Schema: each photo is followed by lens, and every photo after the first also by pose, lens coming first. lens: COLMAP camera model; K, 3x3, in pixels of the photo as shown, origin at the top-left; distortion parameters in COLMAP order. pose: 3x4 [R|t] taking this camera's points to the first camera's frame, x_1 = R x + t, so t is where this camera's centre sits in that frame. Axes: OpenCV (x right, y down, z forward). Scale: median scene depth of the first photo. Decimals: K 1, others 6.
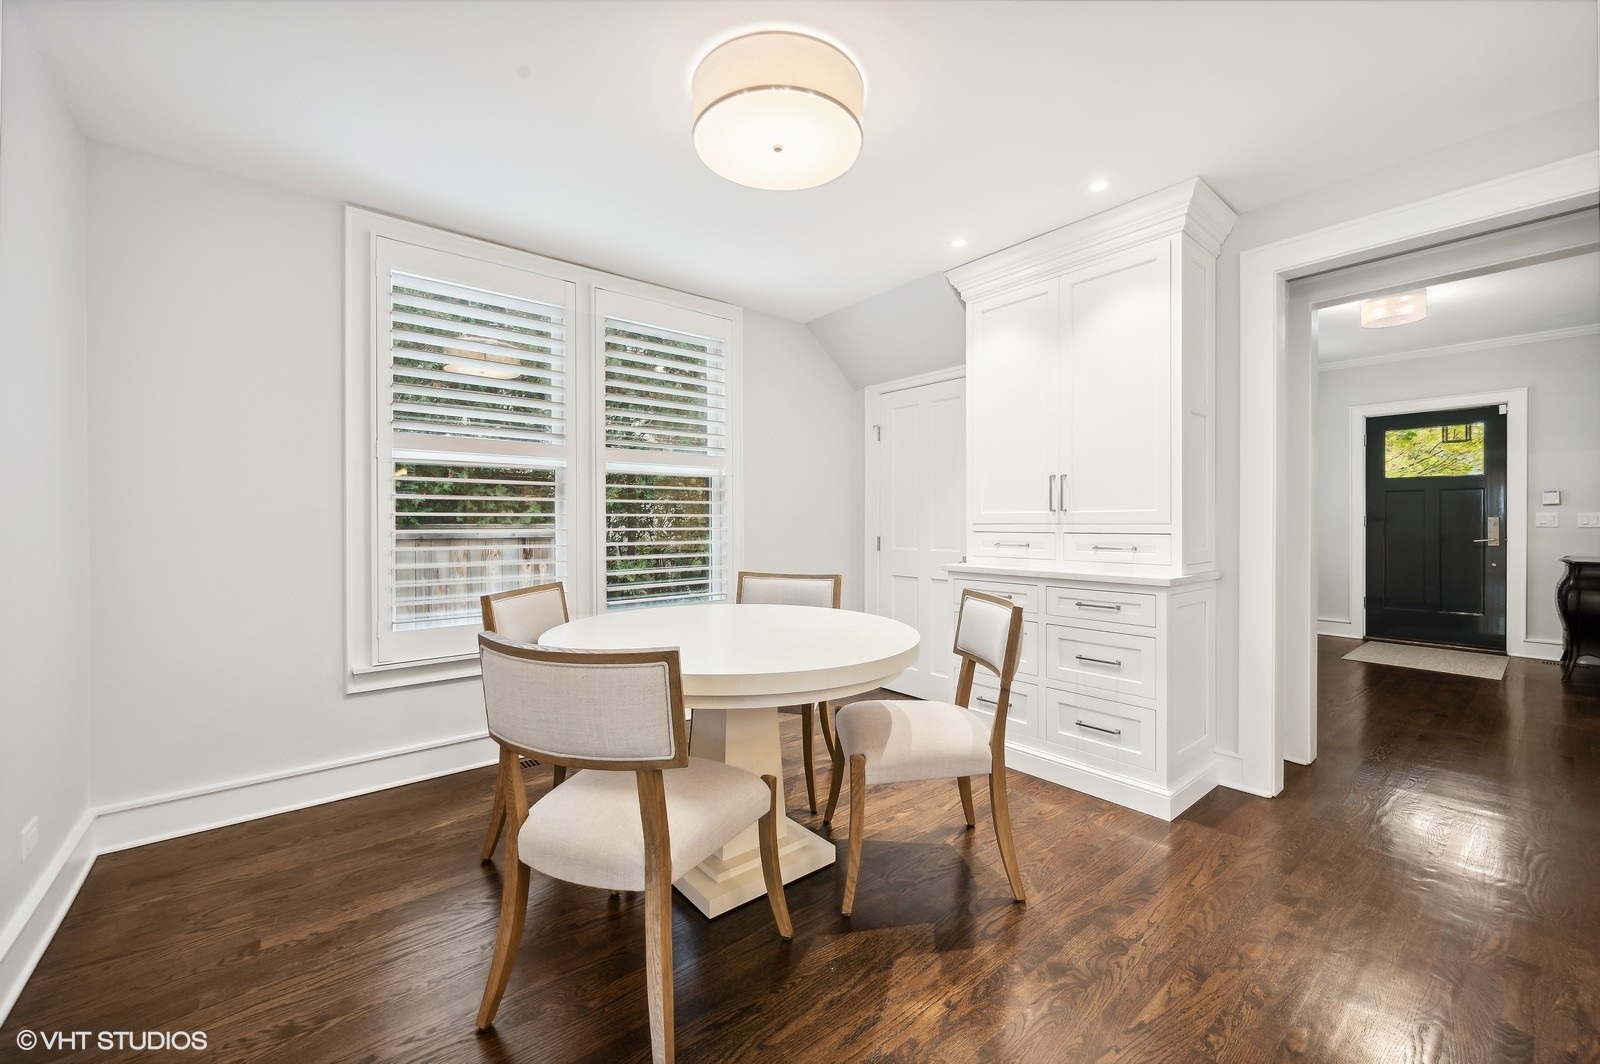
lens RADIAL K [[629.5, 0, 810.0], [0, 629.5, 527.0], [0, 0, 1]] dist [-0.004864, -0.000257]
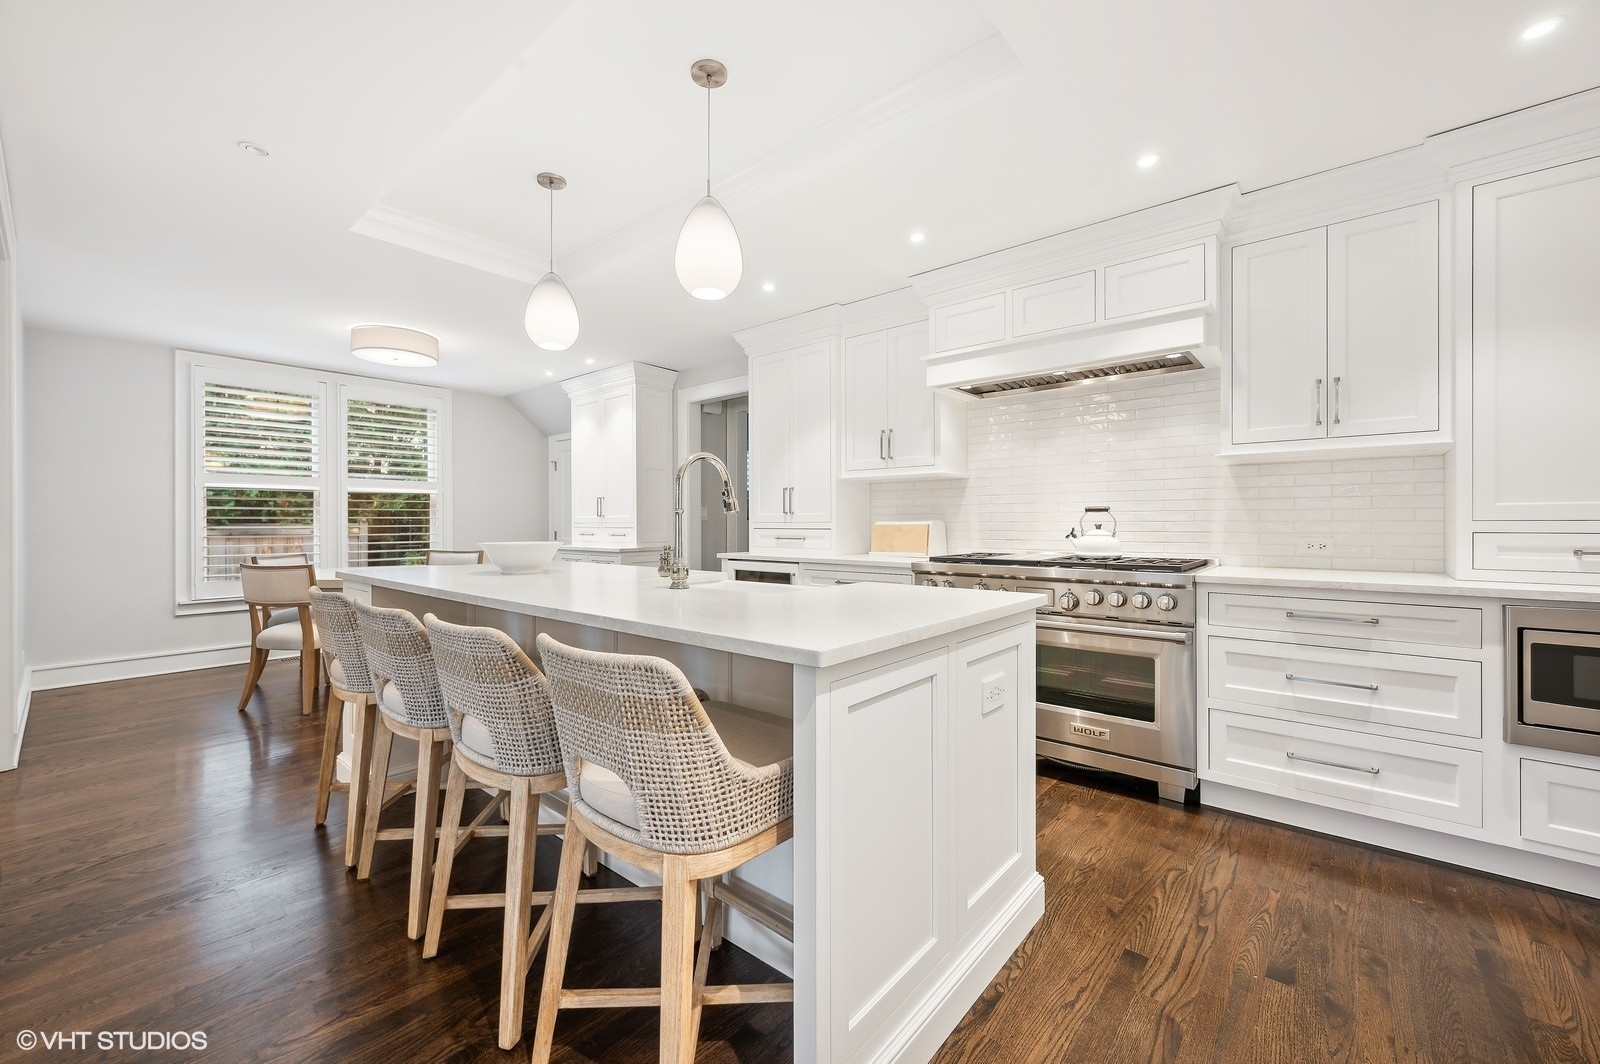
lens RADIAL K [[629.5, 0, 797.5], [0, 629.5, 527.9], [0, 0, 1]] dist [-0.004864, -0.000257]
pose [[0.985958, 0.000578, 0.166992, 0.583883], [-0.000739, 0.999999, 0.000905, 0.007242], [-0.166991, -0.001016, 0.985958, -0.864675]]
